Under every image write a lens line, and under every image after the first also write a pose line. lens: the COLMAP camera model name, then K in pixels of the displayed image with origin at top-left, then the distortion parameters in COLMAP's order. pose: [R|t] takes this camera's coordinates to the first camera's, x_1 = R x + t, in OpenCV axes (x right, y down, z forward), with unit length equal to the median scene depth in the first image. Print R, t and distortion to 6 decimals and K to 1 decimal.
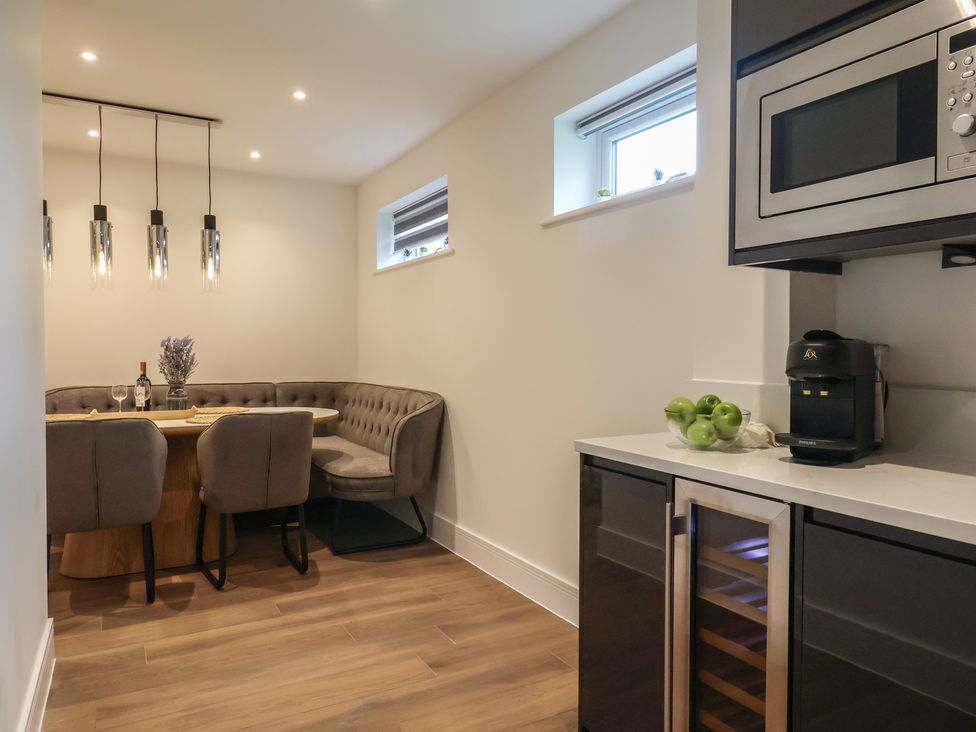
lens RADIAL K [[585.0, 0, 484.6], [0, 585.0, 363.0], [0, 0, 1]] dist [0.000861, -0.002445]
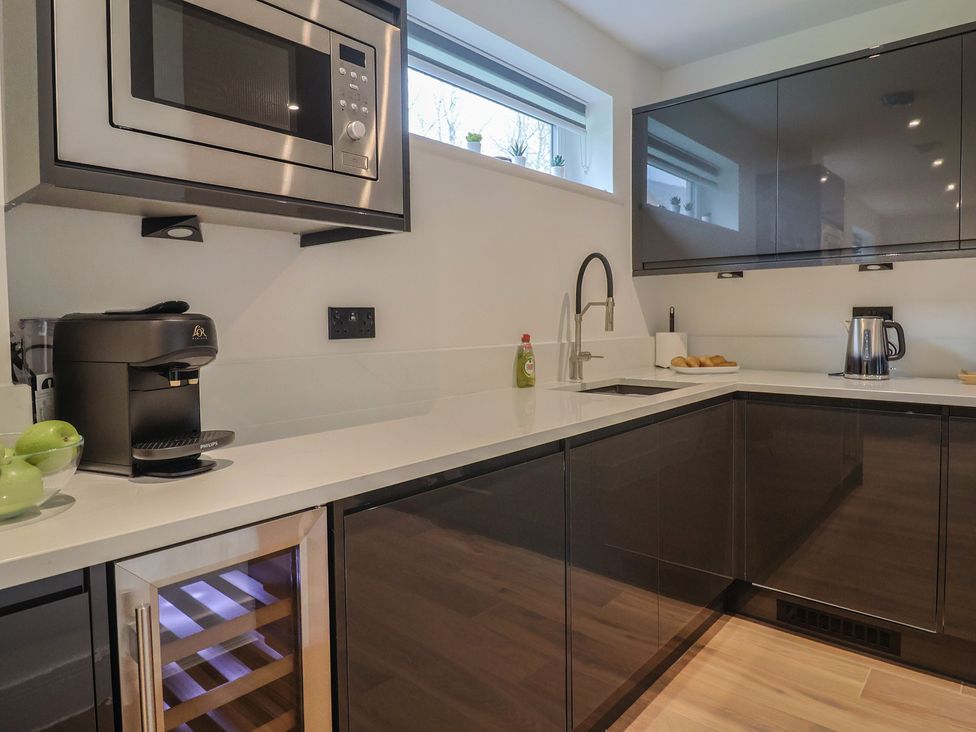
lens RADIAL K [[572.6, 0, 487.6], [0, 572.6, 341.2], [0, 0, 1]] dist [-0.002531, -0.001570]
pose [[-0.282335, -0.046328, 0.958197, -0.334122], [0.027937, 0.998013, 0.056485, -0.040071], [-0.958909, 0.042717, -0.280479, 0.980785]]
